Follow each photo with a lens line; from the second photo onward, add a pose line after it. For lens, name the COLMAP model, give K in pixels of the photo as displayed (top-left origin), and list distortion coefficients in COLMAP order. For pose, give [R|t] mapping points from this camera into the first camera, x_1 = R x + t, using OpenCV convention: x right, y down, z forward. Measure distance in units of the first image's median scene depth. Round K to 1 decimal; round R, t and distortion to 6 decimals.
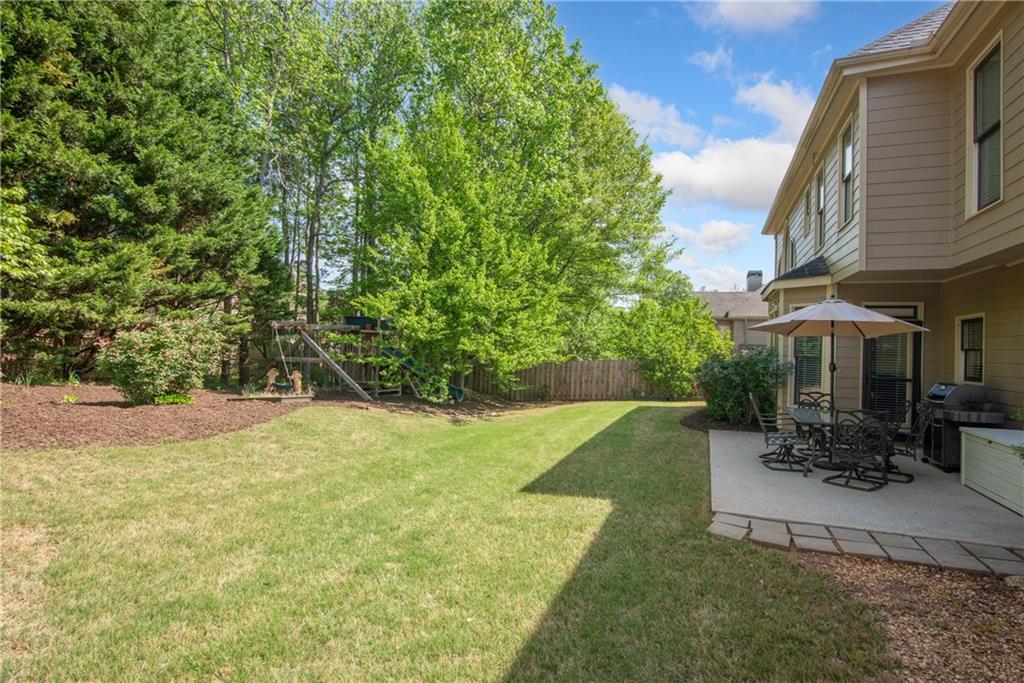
lens RADIAL K [[508.7, 0, 511.0], [0, 508.7, 346.5], [0, 0, 1]] dist [-0.010079, 0.000005]
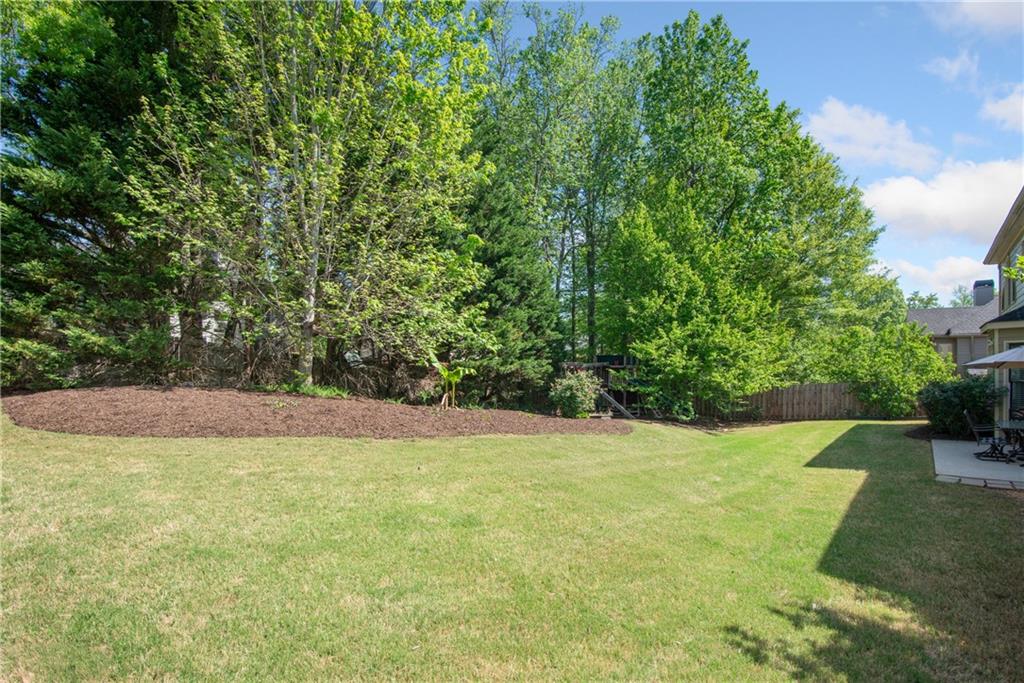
lens RADIAL K [[508.7, 0, 520.3], [0, 508.7, 372.7], [0, 0, 1]] dist [-0.010079, 0.000005]
pose [[0.953343, -0.028561, -0.300536, -0.127202], [0.030177, 0.999544, 0.000738, -0.022808], [0.300378, -0.009773, 0.953770, -0.316370]]
